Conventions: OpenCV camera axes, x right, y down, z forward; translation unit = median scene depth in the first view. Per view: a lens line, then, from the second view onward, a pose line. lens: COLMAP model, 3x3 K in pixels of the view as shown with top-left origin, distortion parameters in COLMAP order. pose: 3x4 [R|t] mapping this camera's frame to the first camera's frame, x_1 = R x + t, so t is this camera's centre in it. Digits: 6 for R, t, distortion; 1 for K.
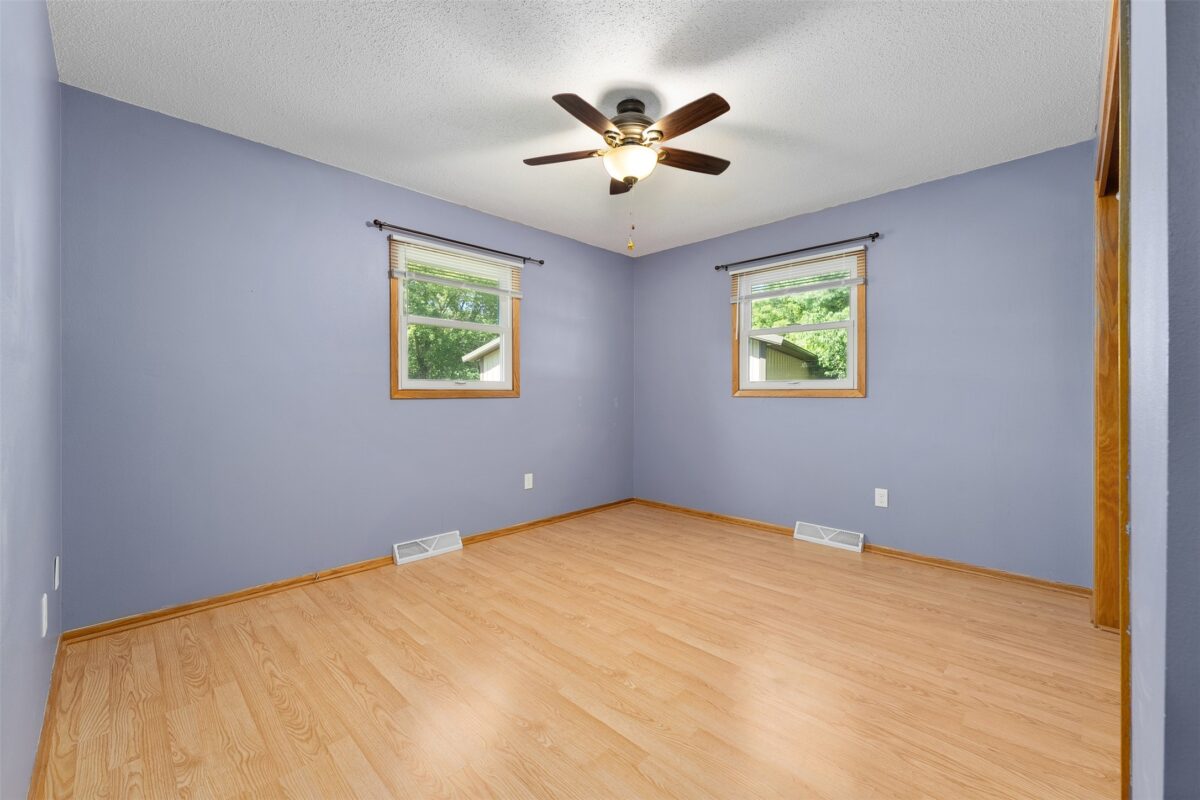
lens RADIAL K [[486.5, 0, 598.3], [0, 486.5, 396.9], [0, 0, 1]] dist [0.000918, 0.000111]
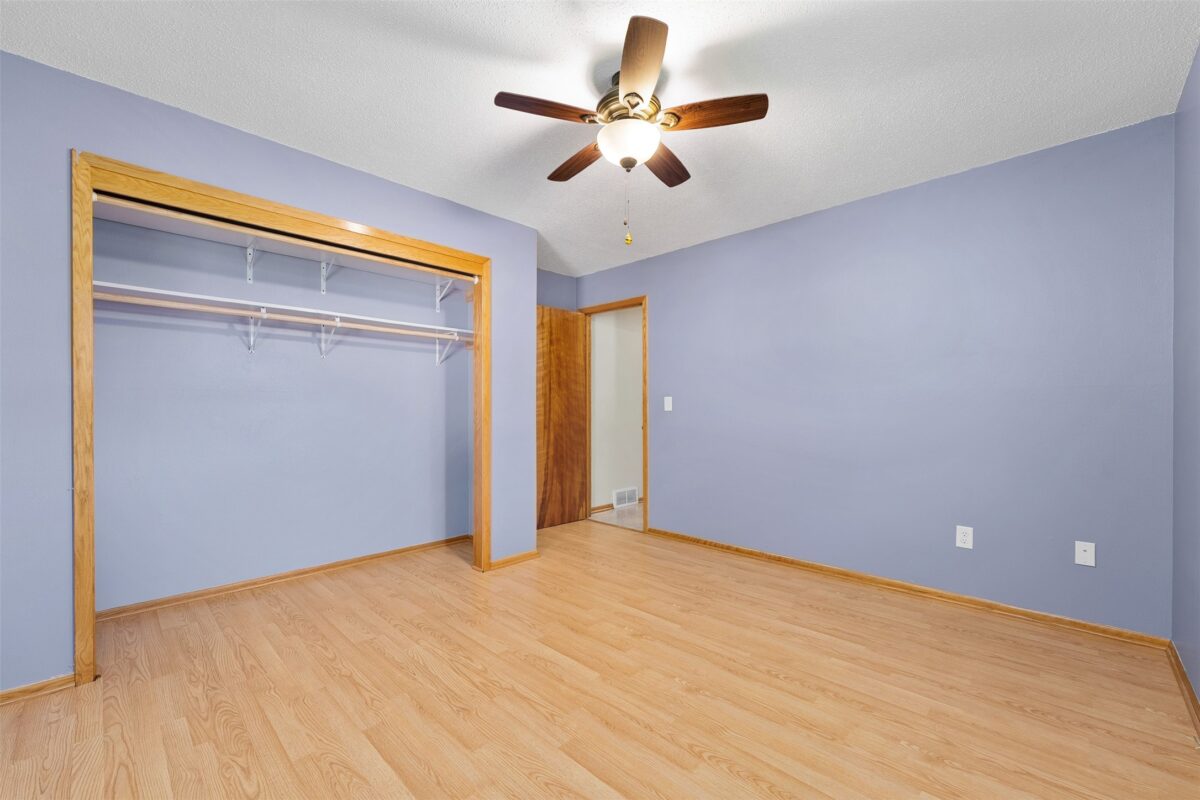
lens RADIAL K [[486.5, 0, 602.0], [0, 486.5, 405.5], [0, 0, 1]] dist [0.000918, 0.000111]
pose [[-0.999940, -0.000039, -0.010967, 0.120288], [-0.000084, 0.999992, 0.004121, -0.021406], [0.010967, 0.004122, -0.999931, 1.821542]]
